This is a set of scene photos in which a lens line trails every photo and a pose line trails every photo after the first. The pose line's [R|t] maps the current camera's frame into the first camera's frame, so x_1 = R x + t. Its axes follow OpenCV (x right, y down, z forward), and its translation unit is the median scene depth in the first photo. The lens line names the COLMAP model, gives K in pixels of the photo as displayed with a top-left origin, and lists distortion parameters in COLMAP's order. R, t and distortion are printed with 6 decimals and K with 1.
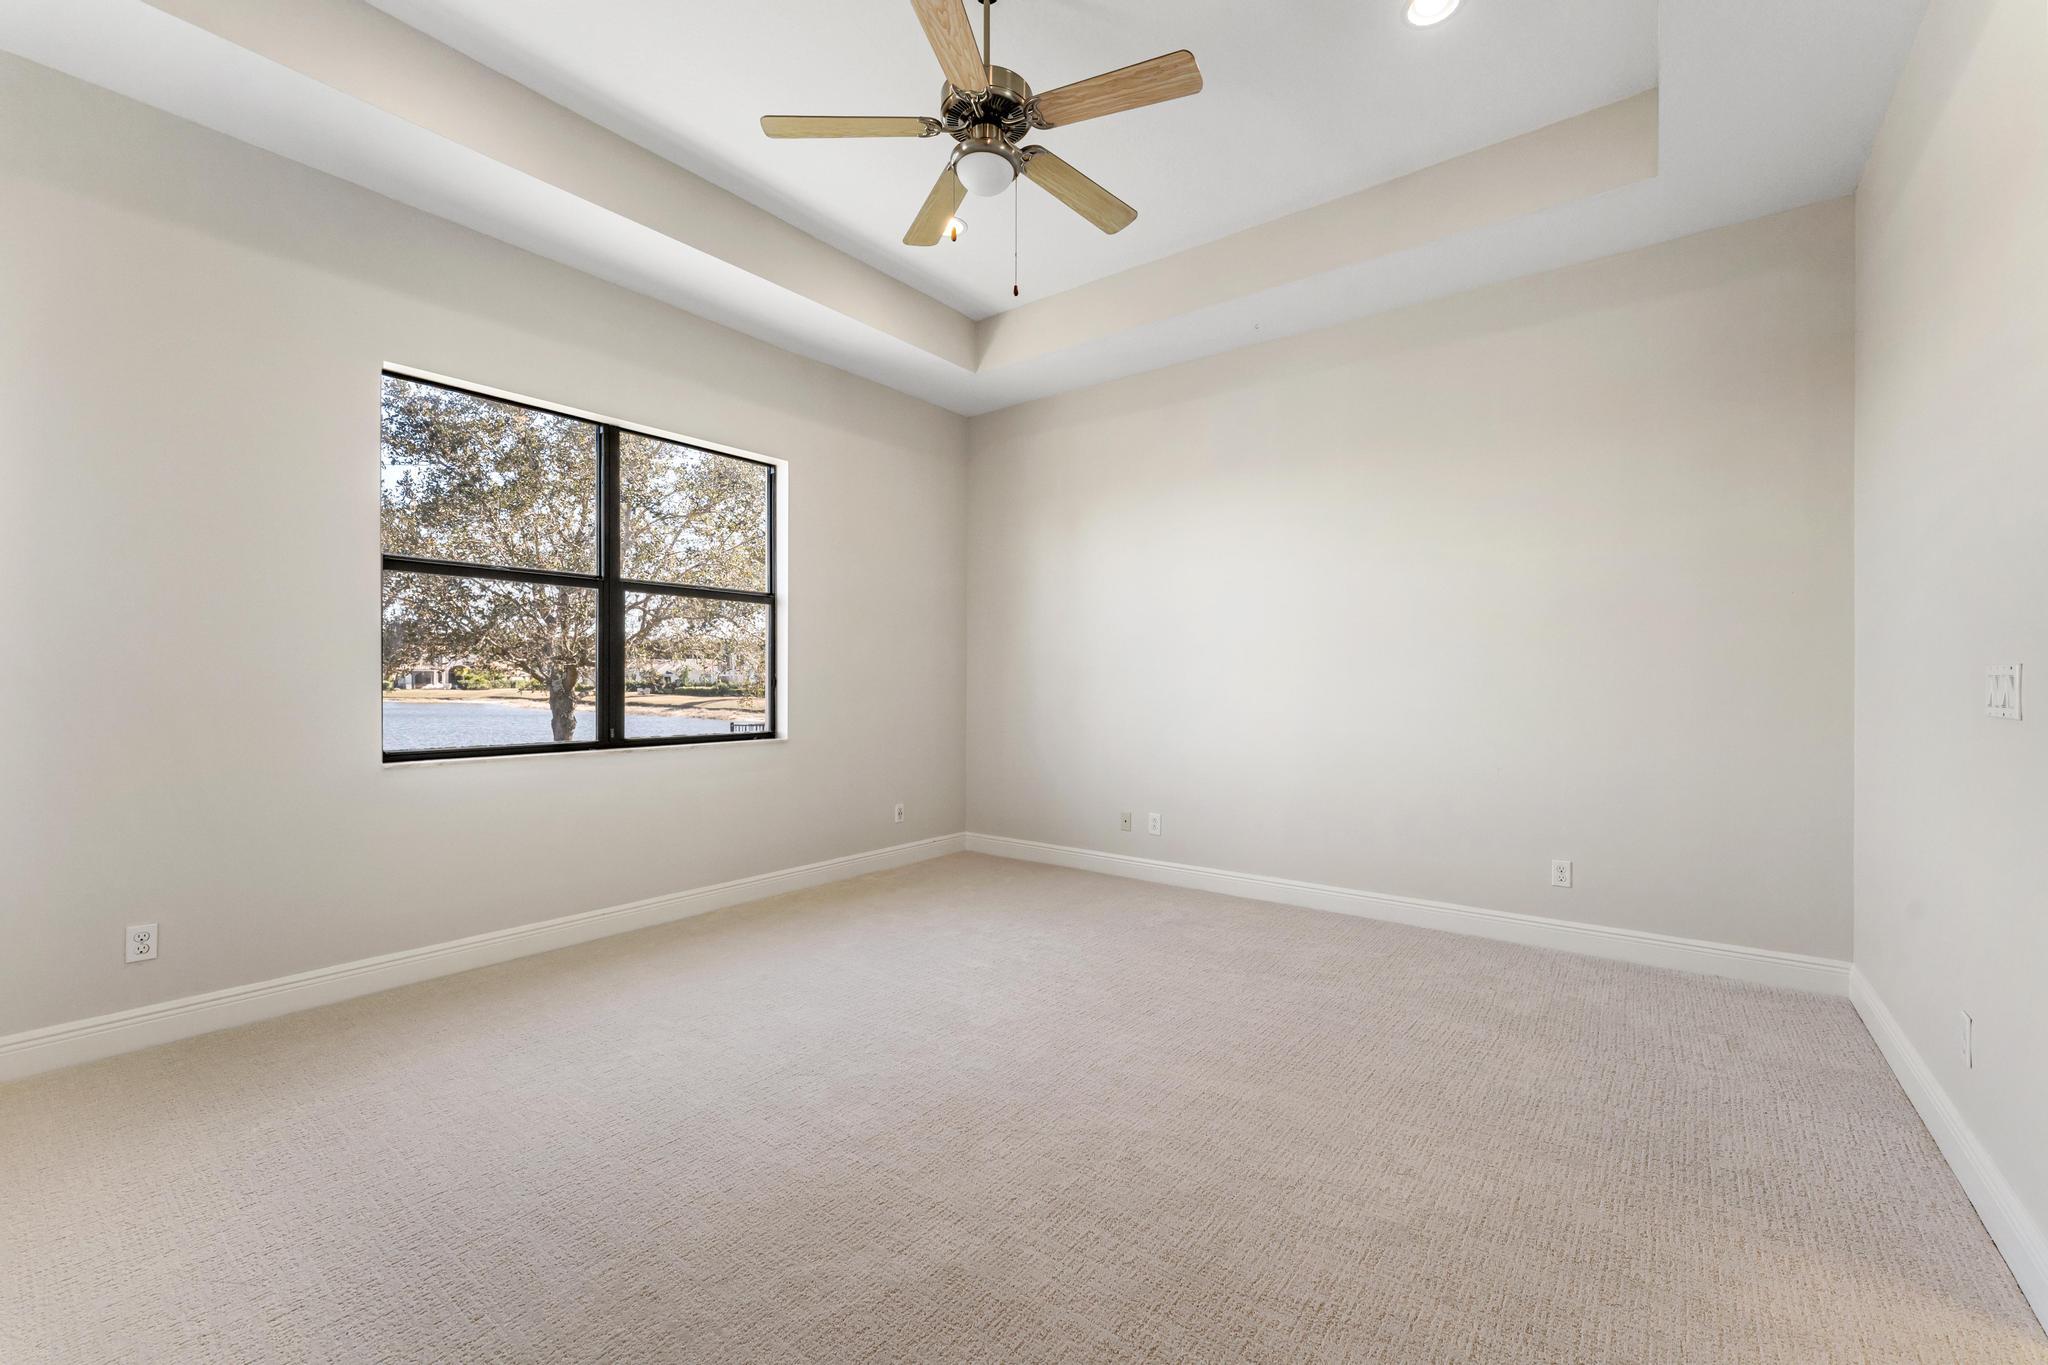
lens RADIAL K [[831.2, 0, 1025.9], [0, 831.2, 689.6], [0, 0, 1]] dist [-0.002989, 0.000198]
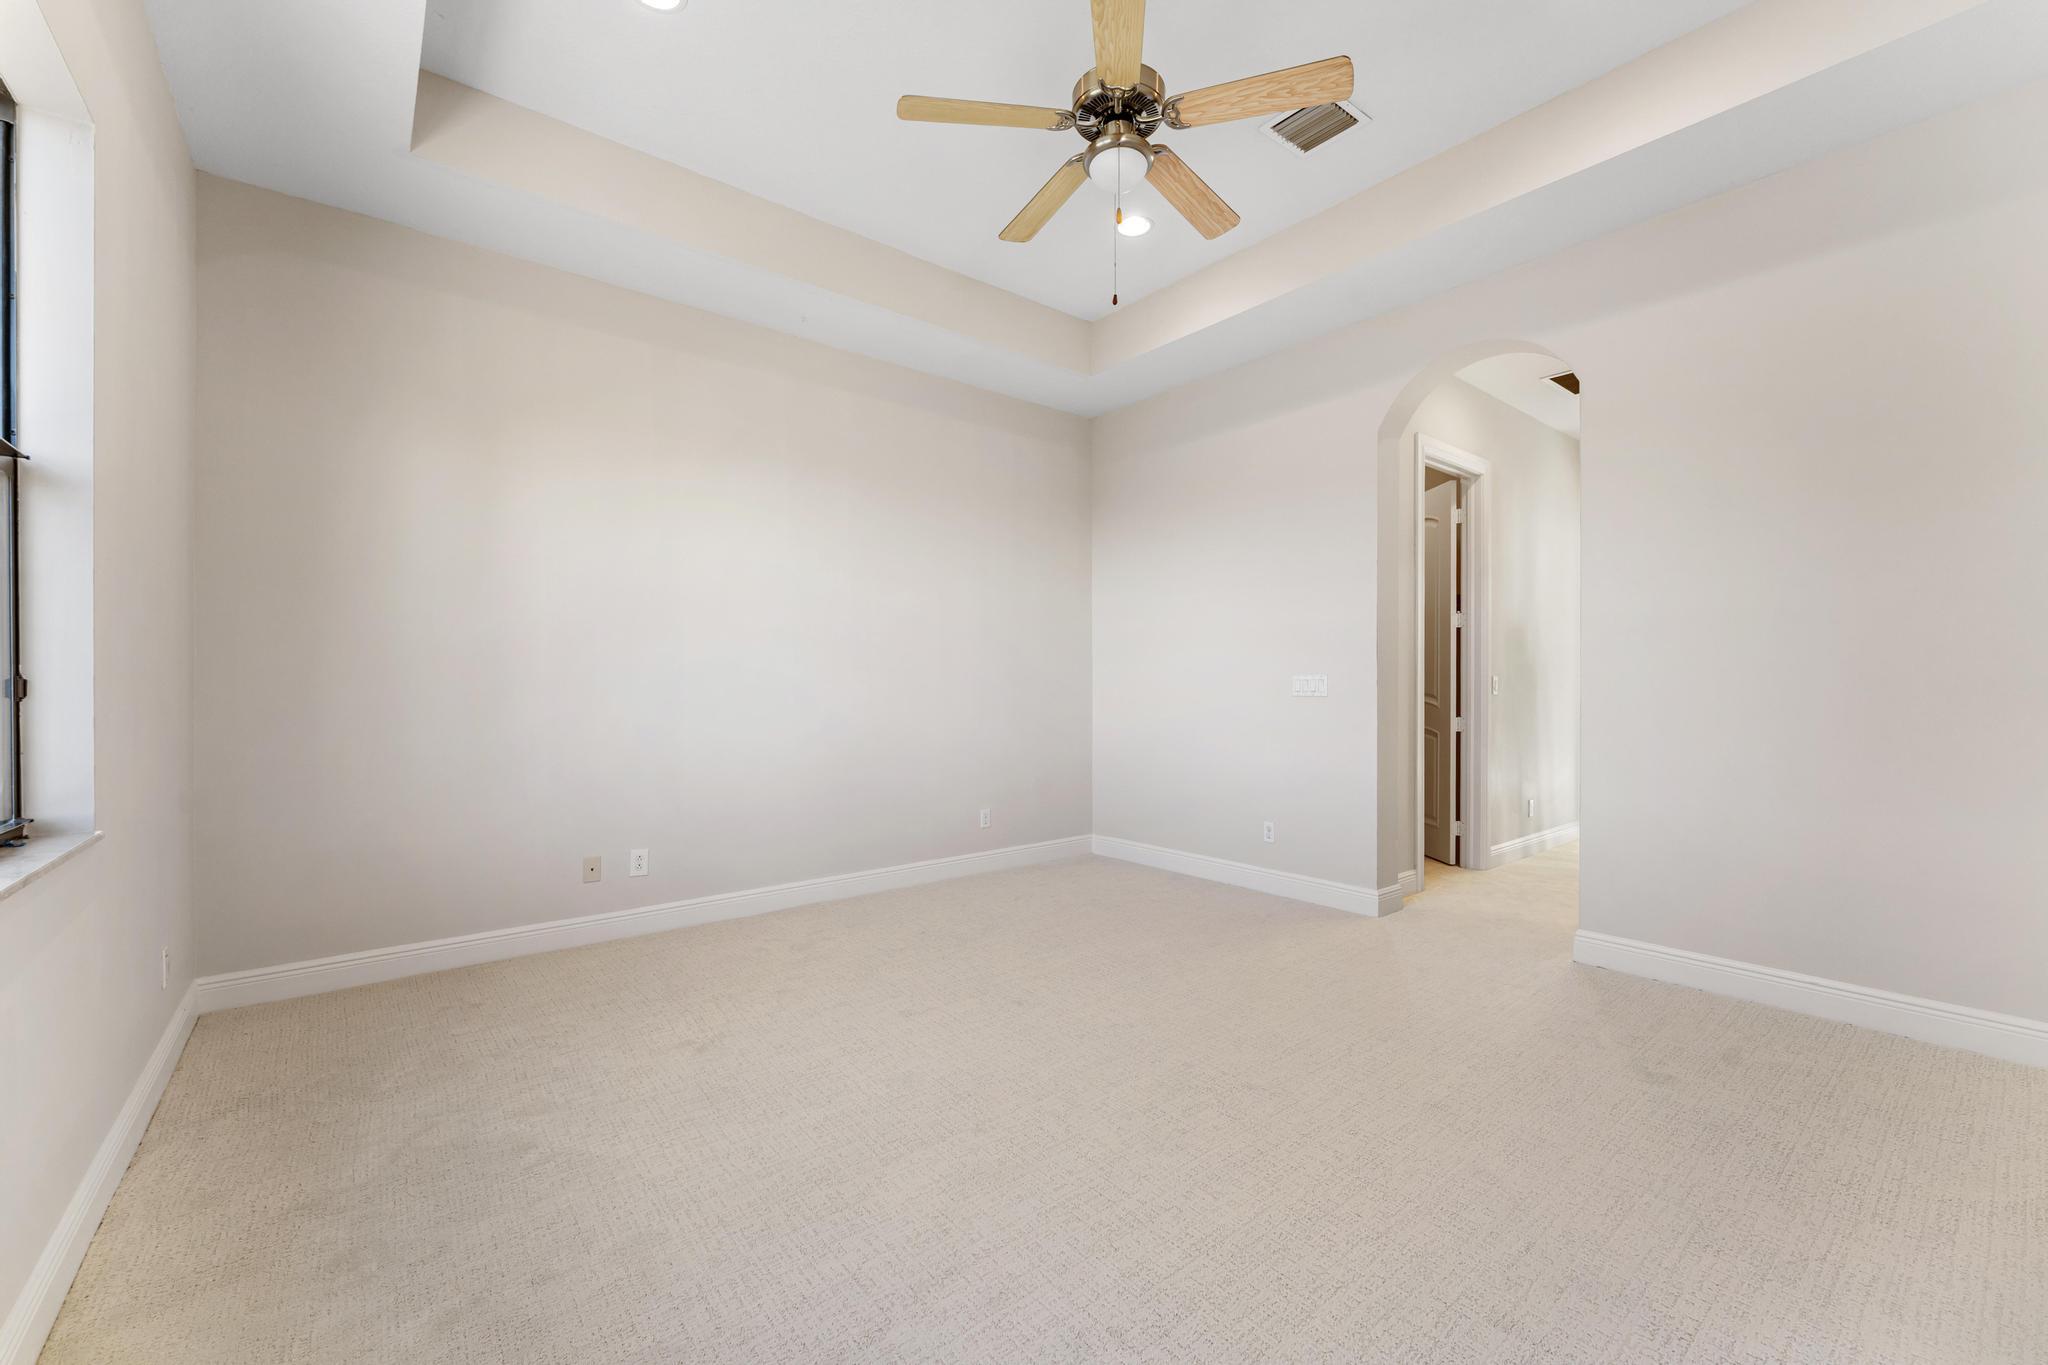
lens RADIAL K [[831.2, 0, 1031.2], [0, 831.2, 692.4], [0, 0, 1]] dist [-0.002989, 0.000198]
pose [[0.226980, -0.011953, 0.973826, -0.567589], [0.014701, 0.999853, 0.008846, -0.003665], [-0.973788, 0.012308, 0.227123, 0.477233]]
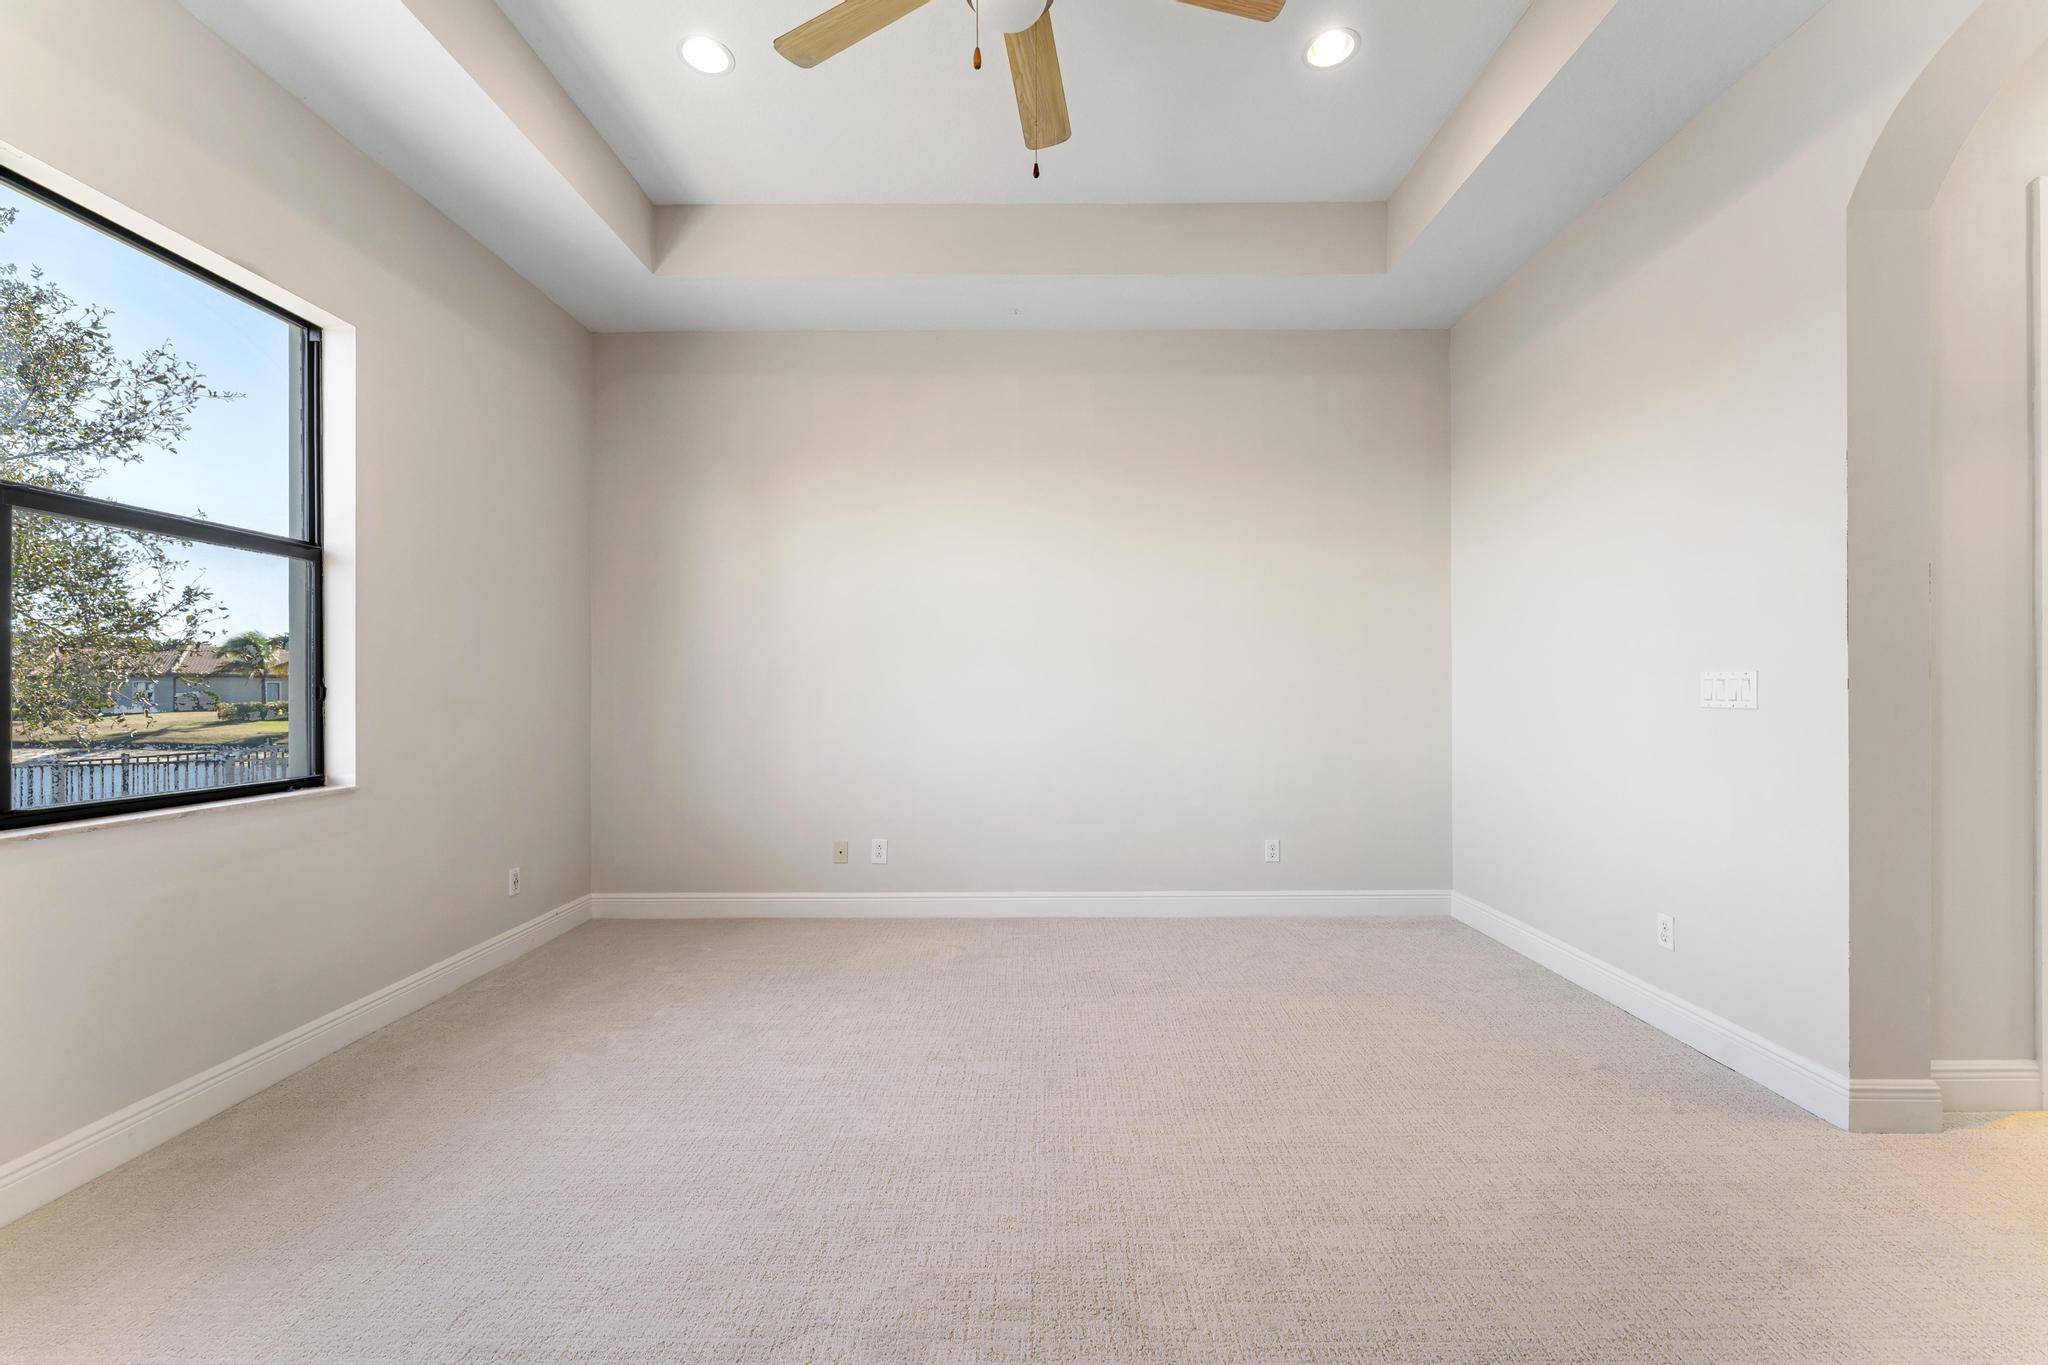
lens RADIAL K [[831.2, 0, 1034.0], [0, 831.2, 691.1], [0, 0, 1]] dist [-0.002989, 0.000198]
pose [[0.795622, -0.006487, 0.605759, -0.257760], [0.012053, 0.999914, -0.005124, -0.000028], [-0.605674, 0.011378, 0.795632, 0.218626]]
